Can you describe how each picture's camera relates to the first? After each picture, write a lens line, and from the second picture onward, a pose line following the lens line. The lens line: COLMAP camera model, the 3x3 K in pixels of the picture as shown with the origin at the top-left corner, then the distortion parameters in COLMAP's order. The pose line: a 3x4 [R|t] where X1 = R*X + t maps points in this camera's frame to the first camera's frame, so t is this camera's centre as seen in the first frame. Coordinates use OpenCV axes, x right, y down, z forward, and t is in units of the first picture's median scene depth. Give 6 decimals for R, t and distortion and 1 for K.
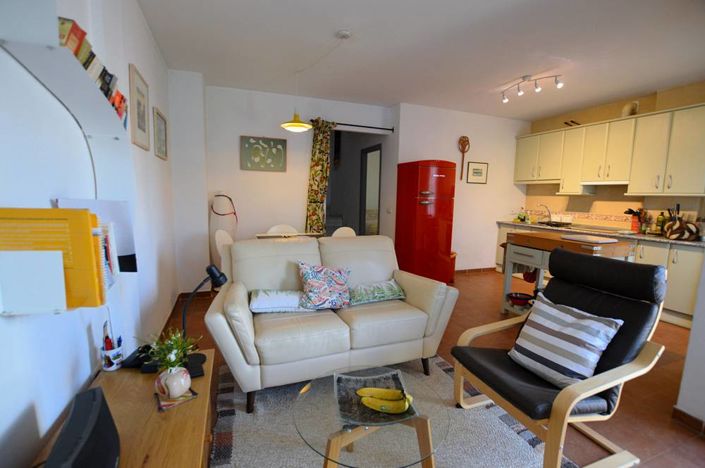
lens RADIAL K [[322.2, 0, 352.0], [0, 322.2, 236.6], [0, 0, 1]] dist [-0.024051, -0.000155]
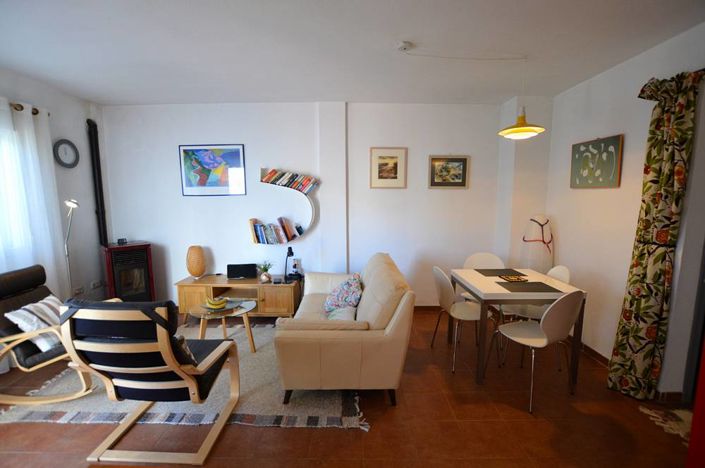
lens RADIAL K [[311.8, 0, 352.5], [0, 311.8, 234.0], [0, 0, 1]] dist [-0.049639, -0.000101]
pose [[-0.363973, 0.094447, -0.926609, 0.524301], [-0.119818, 0.981832, 0.147140, -0.140568], [0.923671, 0.164580, -0.346044, 0.763751]]
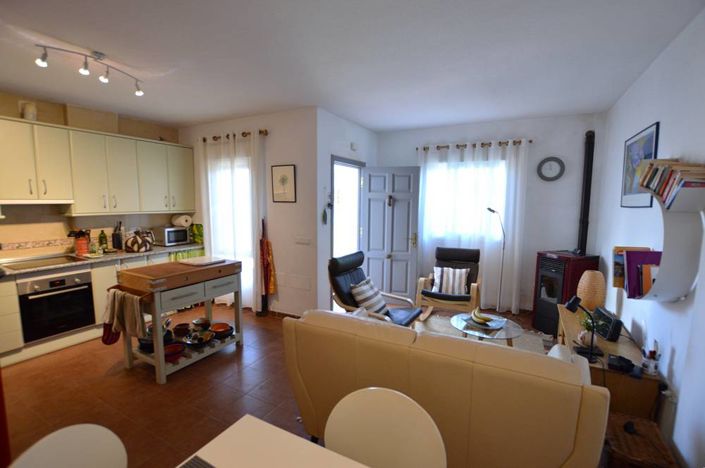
lens RADIAL K [[322.2, 0, 352.0], [0, 322.2, 236.6], [0, 0, 1]] dist [-0.024051, -0.000155]
pose [[-0.653373, -0.113265, 0.748515, -0.289318], [0.071288, 0.975145, 0.209786, -0.189257], [-0.753672, 0.190429, -0.629059, 0.905399]]
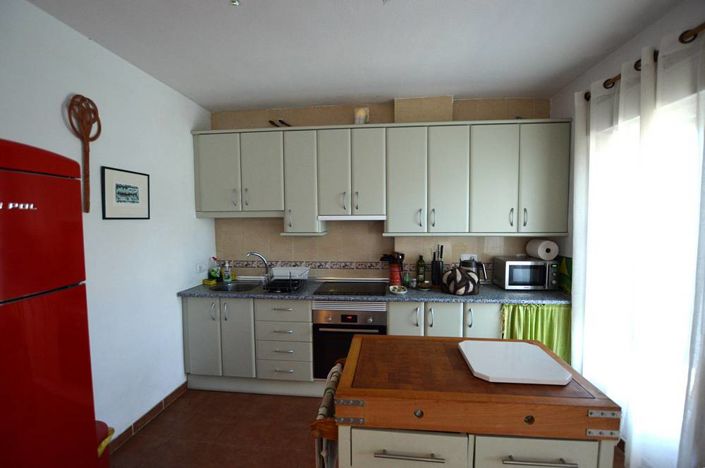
lens RADIAL K [[322.2, 0, 352.0], [0, 322.2, 236.6], [0, 0, 1]] dist [-0.024051, -0.000155]
pose [[0.451901, -0.073500, 0.889035, 0.181589], [0.128191, 0.991607, 0.016819, -0.139095], [-0.882810, 0.106366, 0.457530, 0.680264]]
